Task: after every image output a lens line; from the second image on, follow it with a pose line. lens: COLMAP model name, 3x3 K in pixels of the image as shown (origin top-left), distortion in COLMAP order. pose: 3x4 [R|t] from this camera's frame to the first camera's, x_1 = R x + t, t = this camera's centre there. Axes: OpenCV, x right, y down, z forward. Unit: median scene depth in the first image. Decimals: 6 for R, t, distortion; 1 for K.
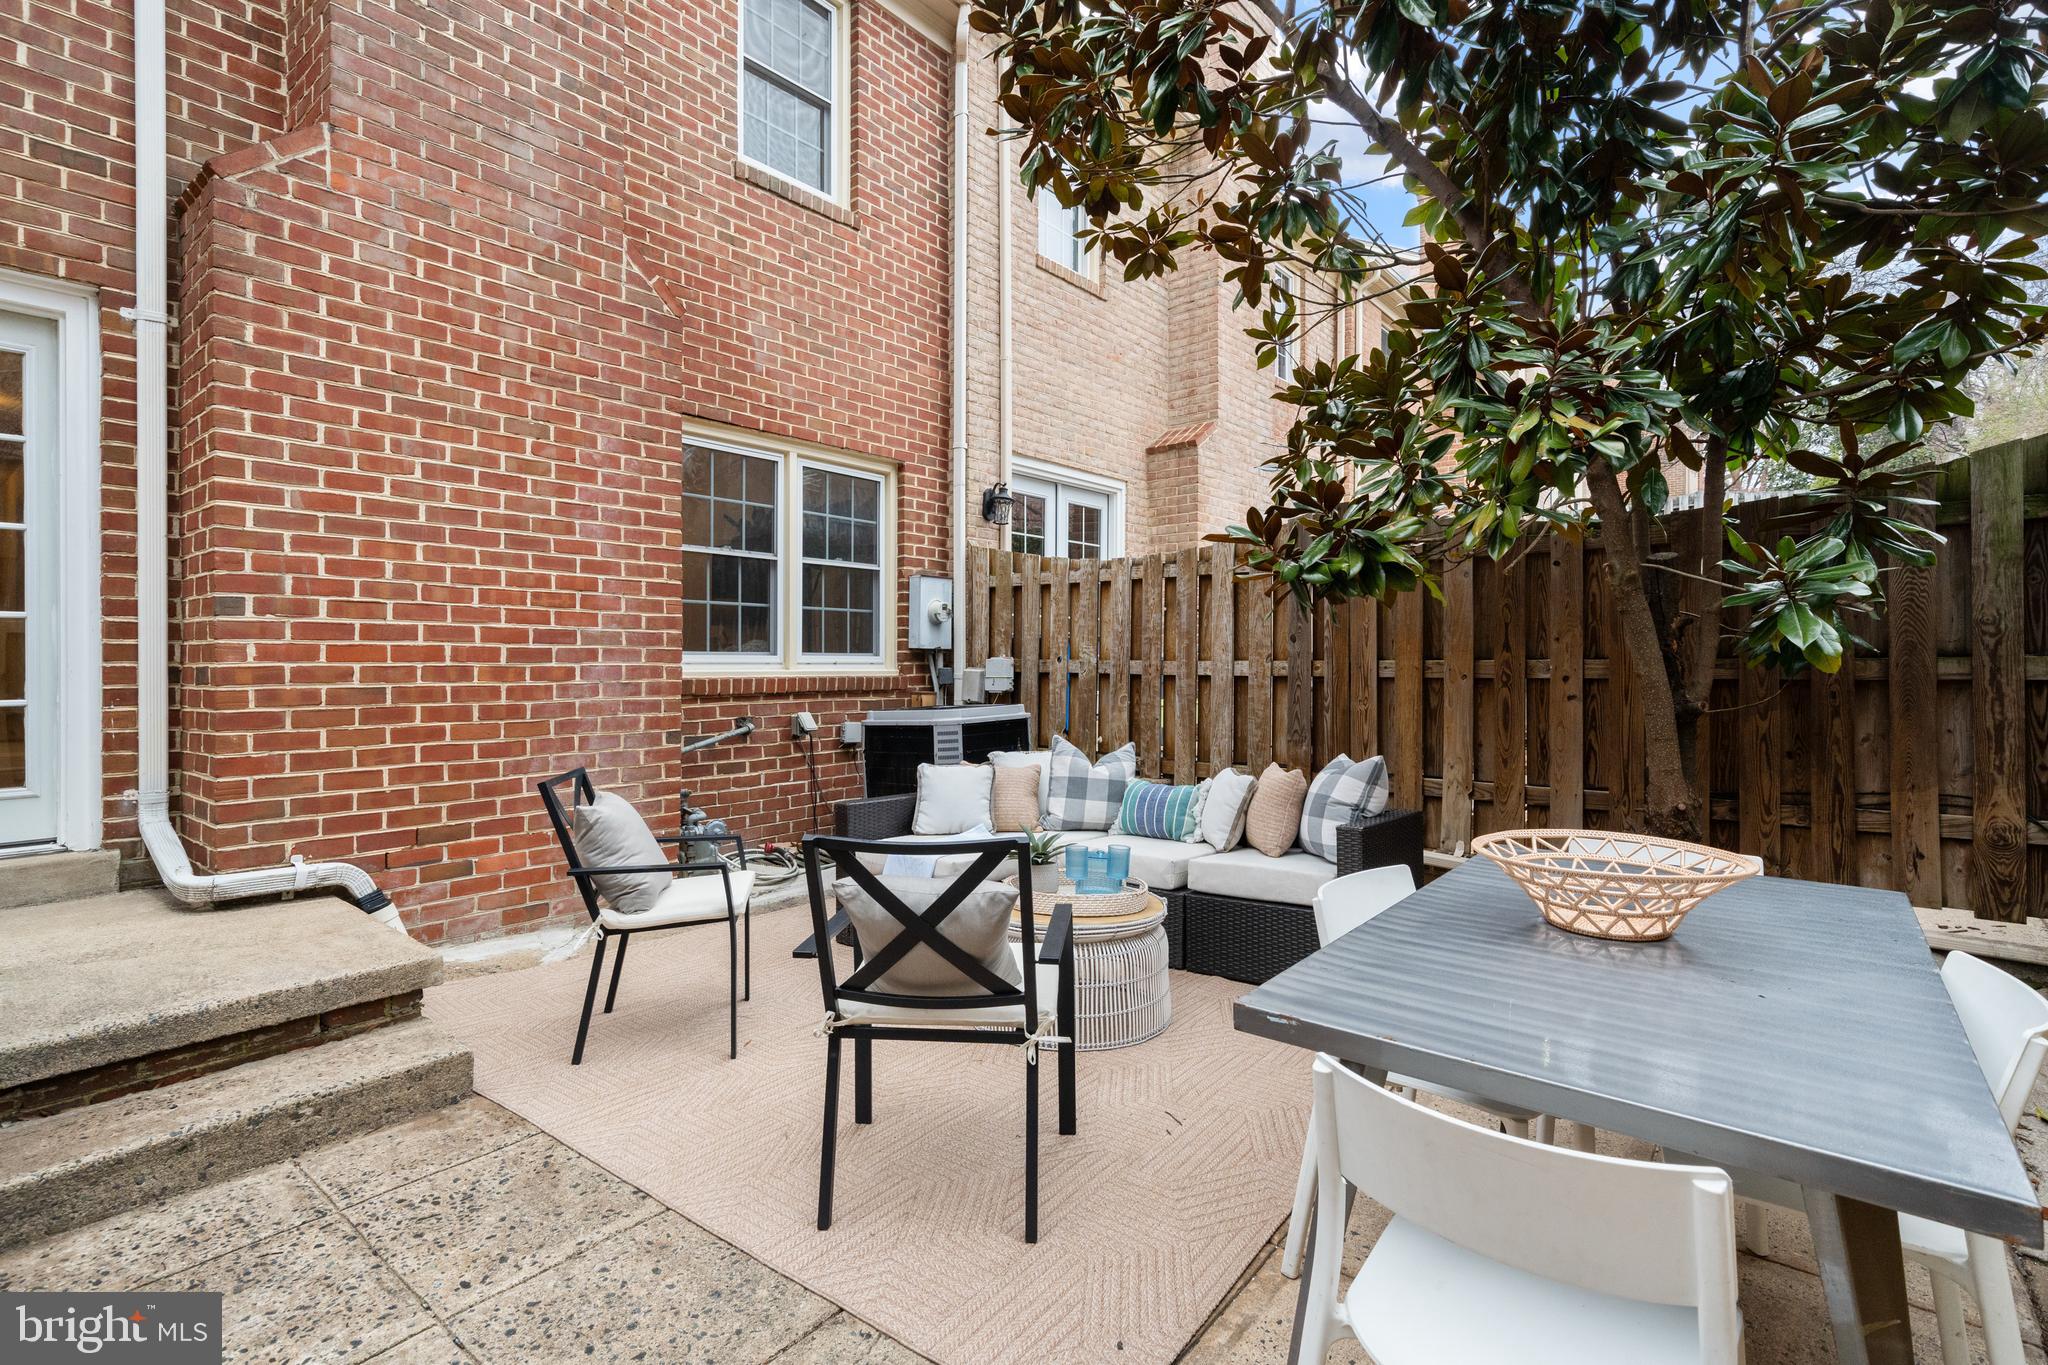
lens RADIAL K [[964.1, 0, 1029.2], [0, 964.1, 659.6], [0, 0, 1]] dist [0.000718, 0.000681]
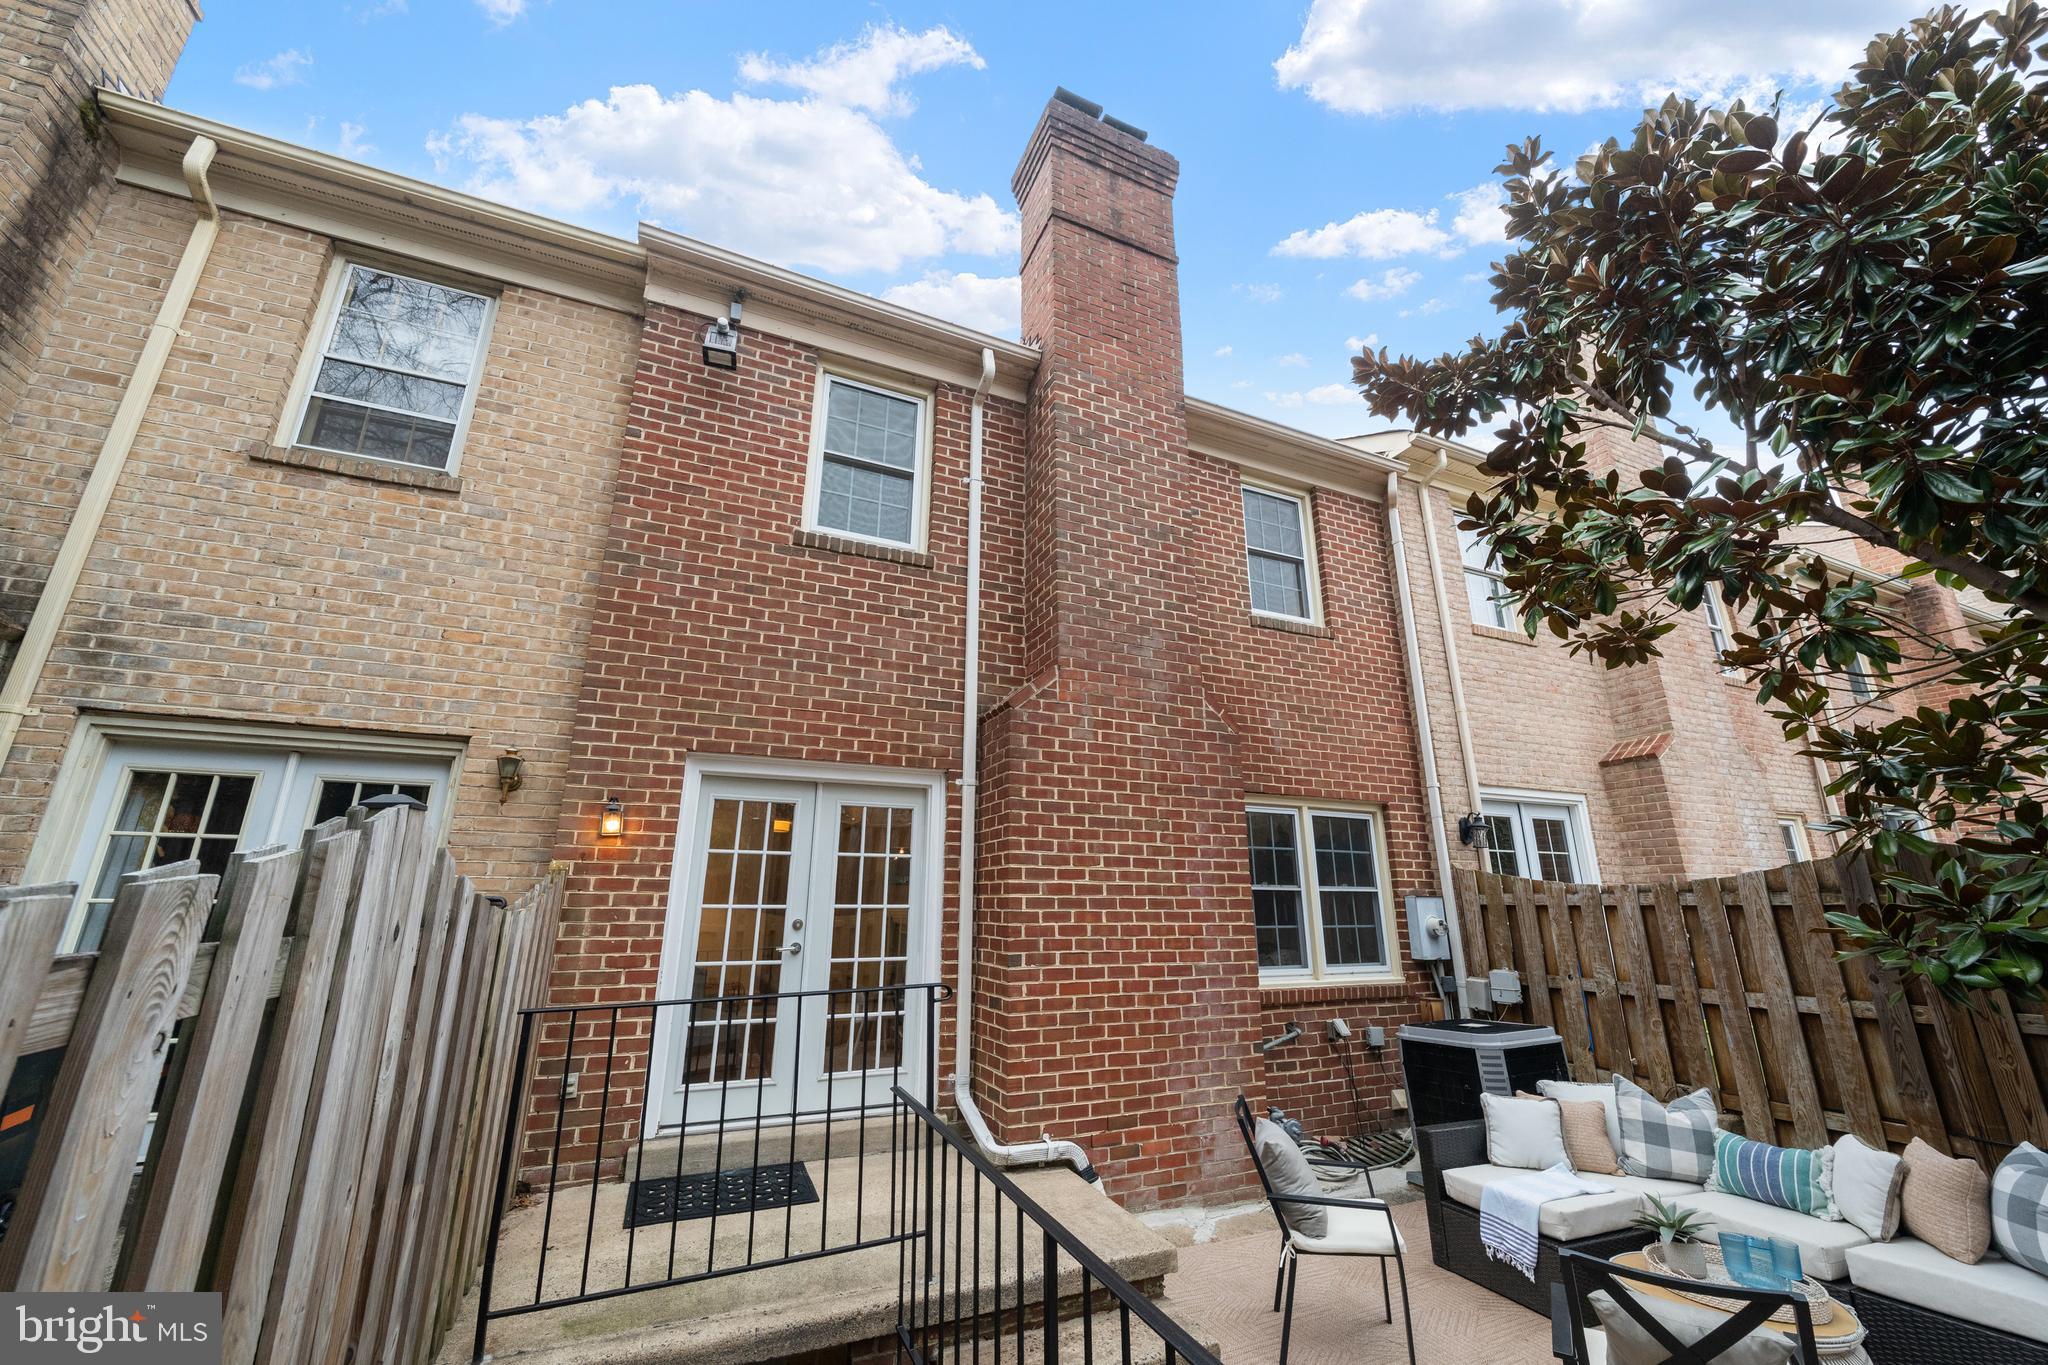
lens RADIAL K [[756.9, 0, 1020.5], [0, 756.9, 683.3], [0, 0, 1]] dist [-0.004964, 0.000223]
pose [[0.887587, -0.126625, -0.442895, -0.157235], [-0.003633, 0.959521, -0.281613, -0.118872], [0.460626, 0.251565, 0.851198, -0.168213]]
